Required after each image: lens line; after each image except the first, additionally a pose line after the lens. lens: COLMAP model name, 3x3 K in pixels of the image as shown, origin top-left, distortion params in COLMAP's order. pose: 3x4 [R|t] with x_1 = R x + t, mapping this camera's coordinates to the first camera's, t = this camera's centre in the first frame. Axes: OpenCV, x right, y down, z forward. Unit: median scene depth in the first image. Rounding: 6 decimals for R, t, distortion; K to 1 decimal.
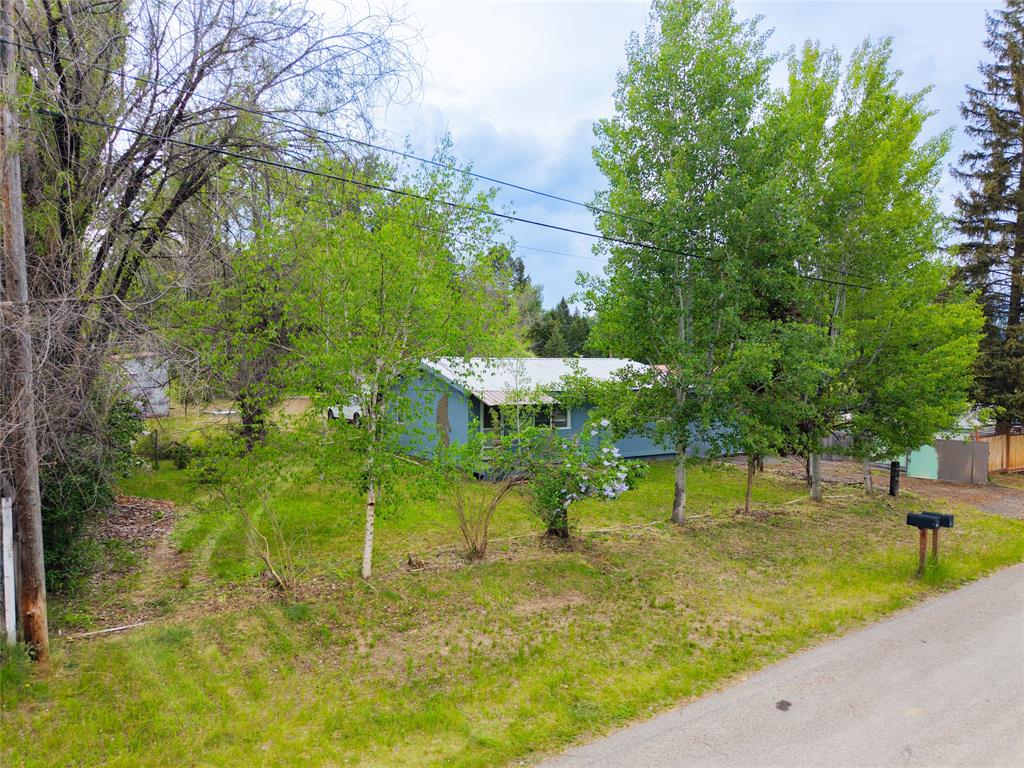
lens RADIAL K [[675.4, 0, 513.6], [0, 675.4, 371.4], [0, 0, 1]] dist [-0.008591, -0.004562]
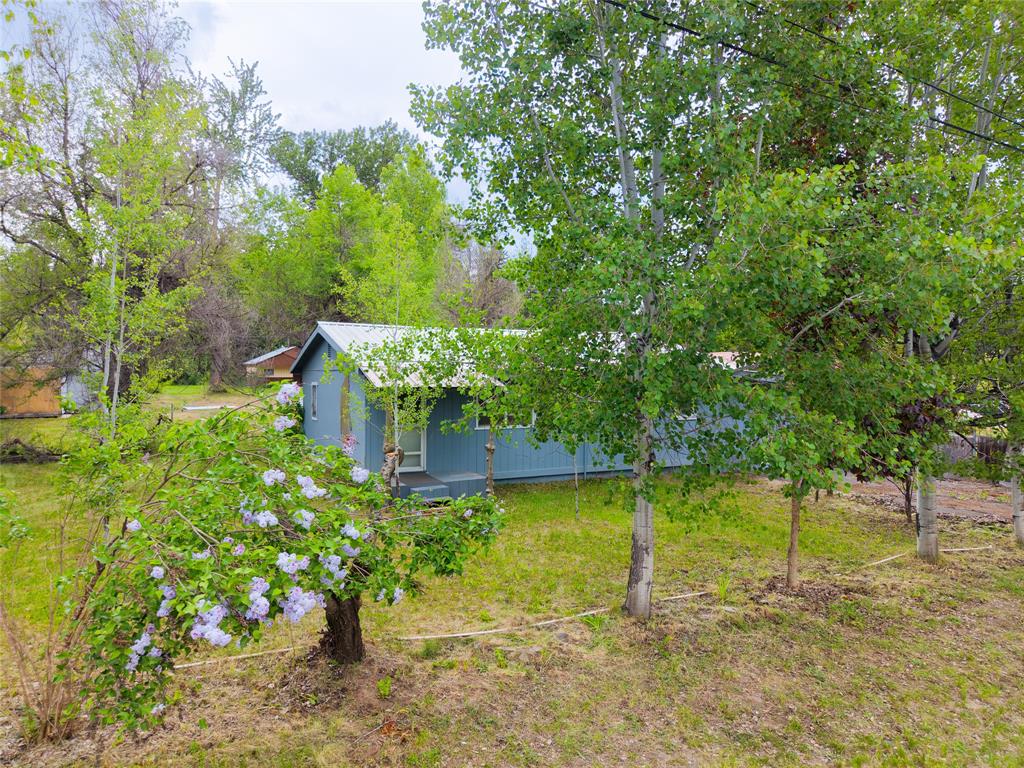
lens RADIAL K [[675.4, 0, 513.6], [0, 675.4, 371.4], [0, 0, 1]] dist [-0.008591, -0.004562]
pose [[0.994639, -0.000292, -0.103409, 0.202670], [-0.000175, 0.999990, -0.004502, 0.049797], [0.103409, 0.004496, 0.994629, 0.498289]]
